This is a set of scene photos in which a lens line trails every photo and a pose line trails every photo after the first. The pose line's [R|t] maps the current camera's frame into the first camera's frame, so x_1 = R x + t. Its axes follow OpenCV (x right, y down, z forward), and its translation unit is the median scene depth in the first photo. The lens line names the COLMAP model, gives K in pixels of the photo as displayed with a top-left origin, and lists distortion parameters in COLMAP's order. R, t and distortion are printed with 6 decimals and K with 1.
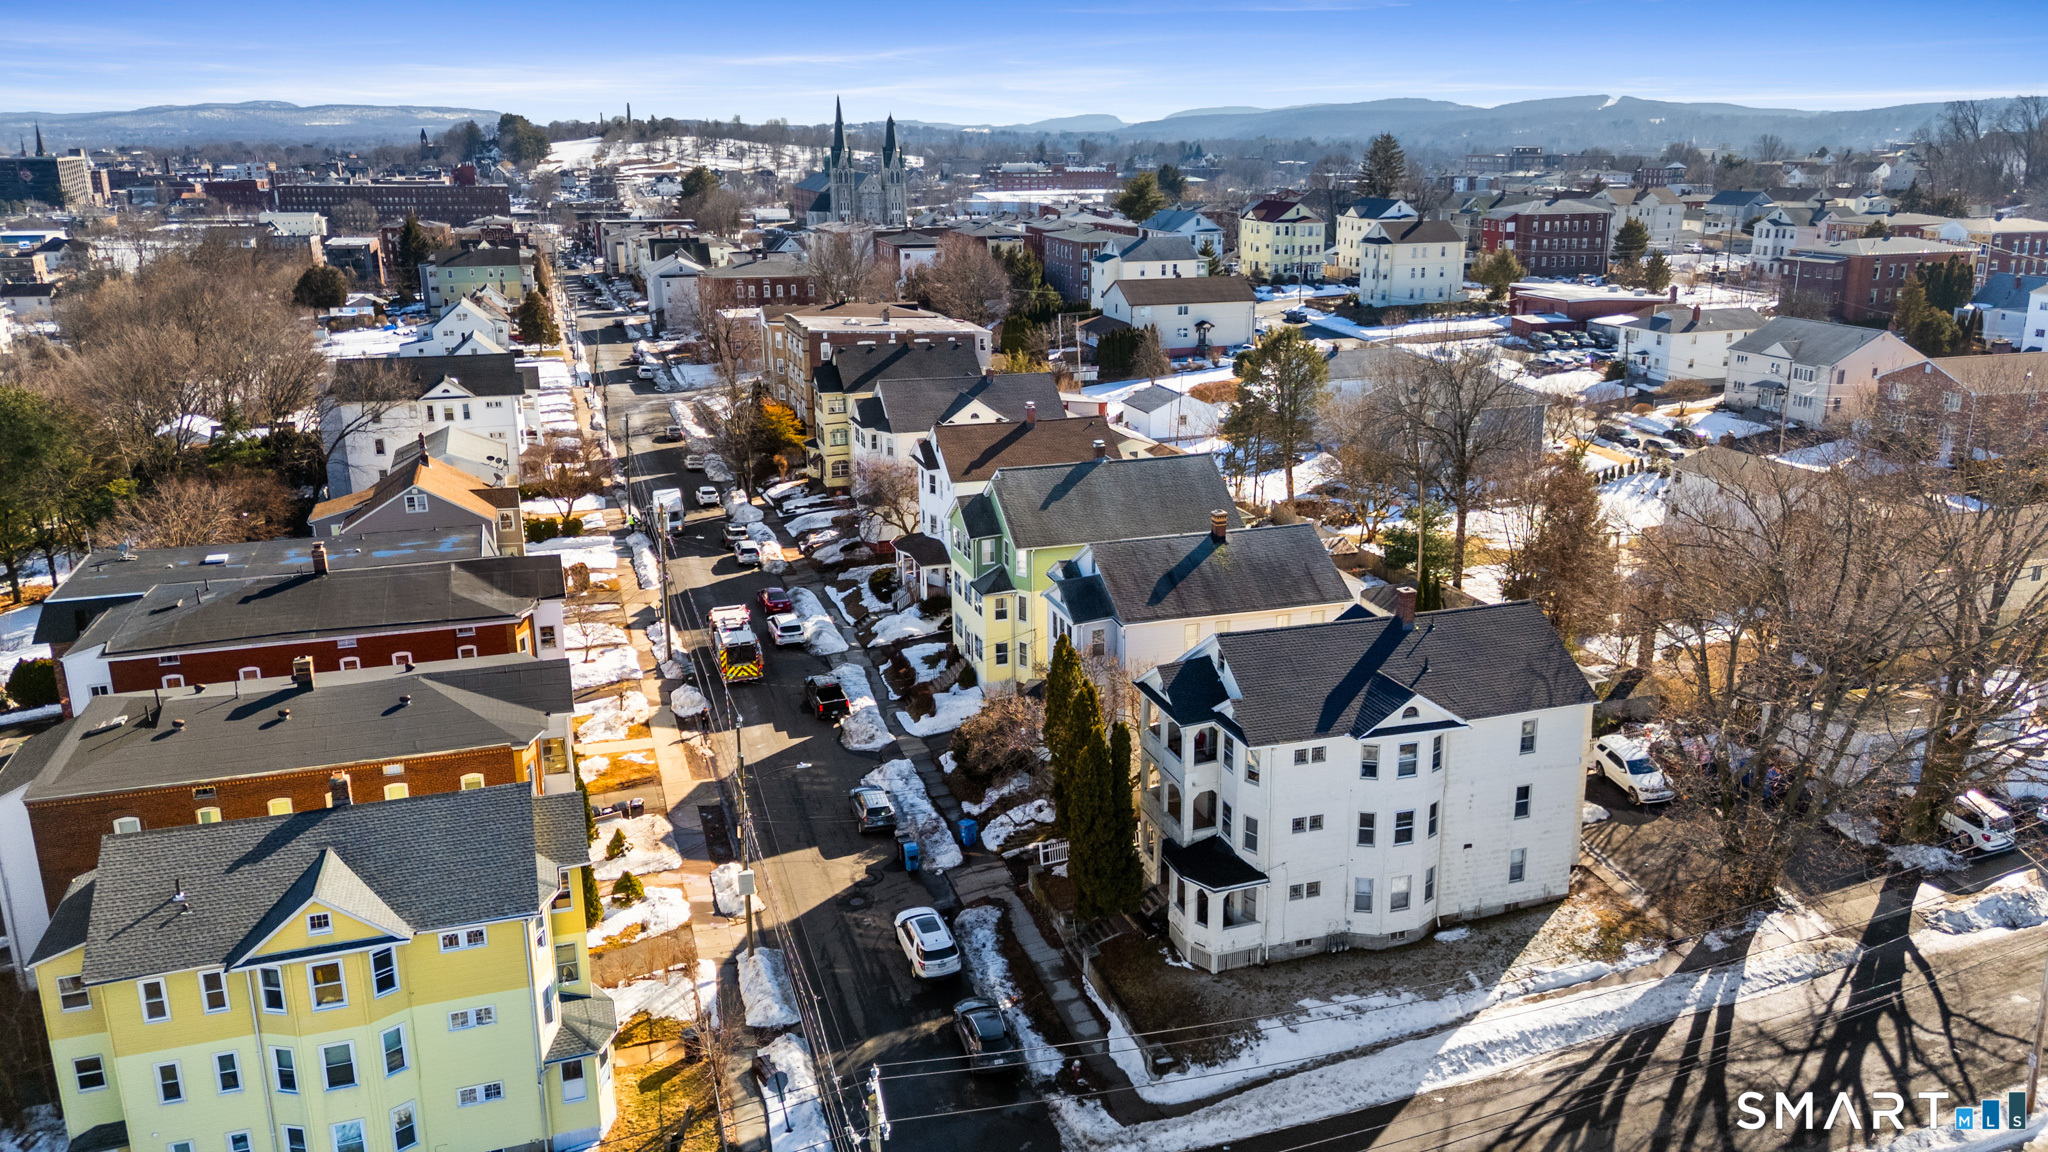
lens RADIAL K [[1508.5, 0, 1006.0], [0, 1508.5, 538.5], [0, 0, 1]] dist [0.059981, -0.046448]
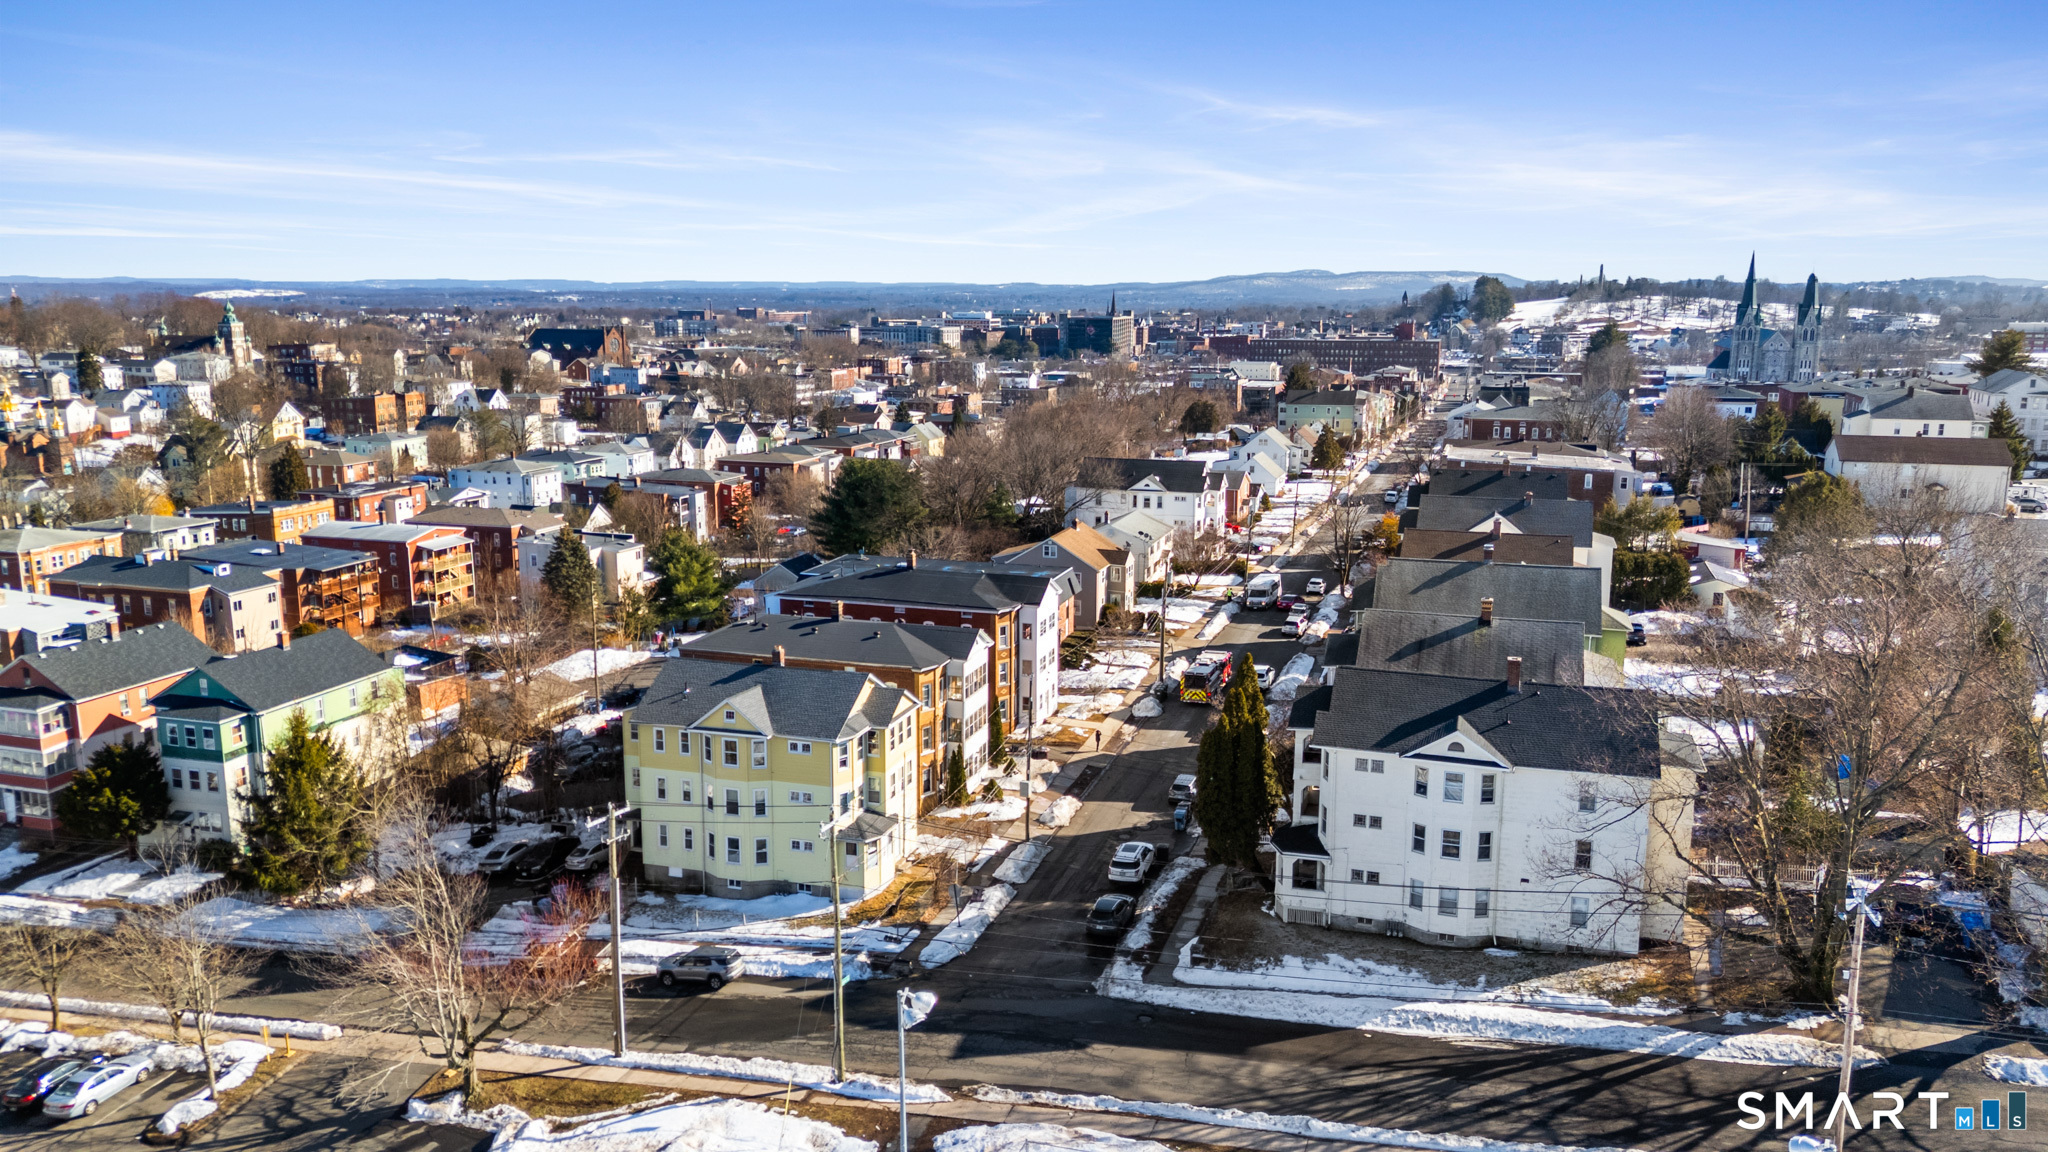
lens RADIAL K [[1508.5, 0, 1021.6], [0, 1508.5, 568.5], [0, 0, 1]] dist [0.059981, -0.046448]
pose [[0.794713, 0.107403, -0.597408, 0.470207], [-0.156394, 0.987222, -0.030562, 0.043505], [0.586491, 0.117719, 0.801355, -0.134142]]
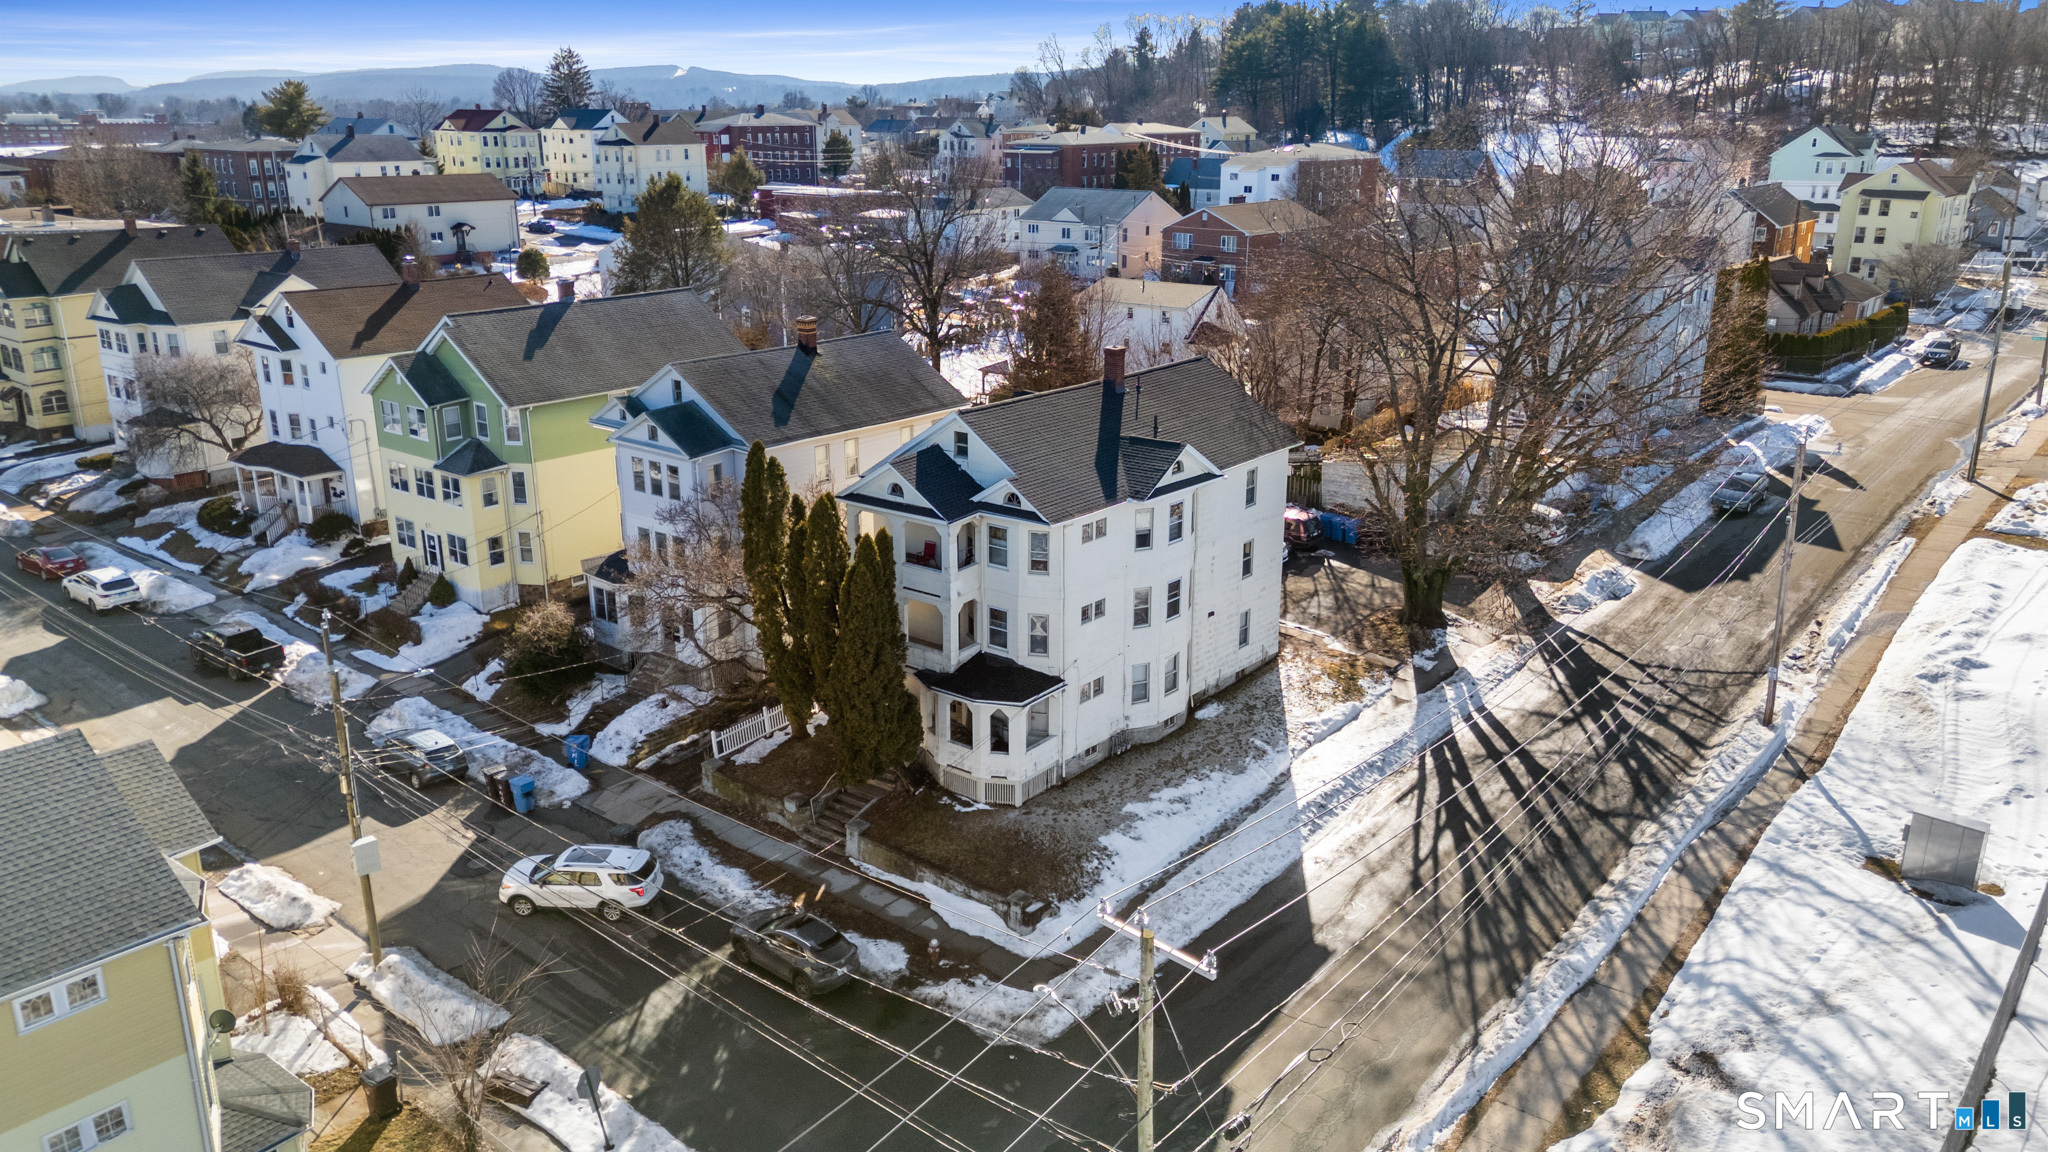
lens RADIAL K [[1508.5, 0, 1024.7], [0, 1508.5, 574.0], [0, 0, 1]] dist [0.059981, -0.046448]
pose [[0.839760, -0.152373, 0.521138, -0.188693], [0.130016, 0.988322, 0.079465, 0.062903], [-0.527161, 0.001025, 0.849765, 0.193472]]
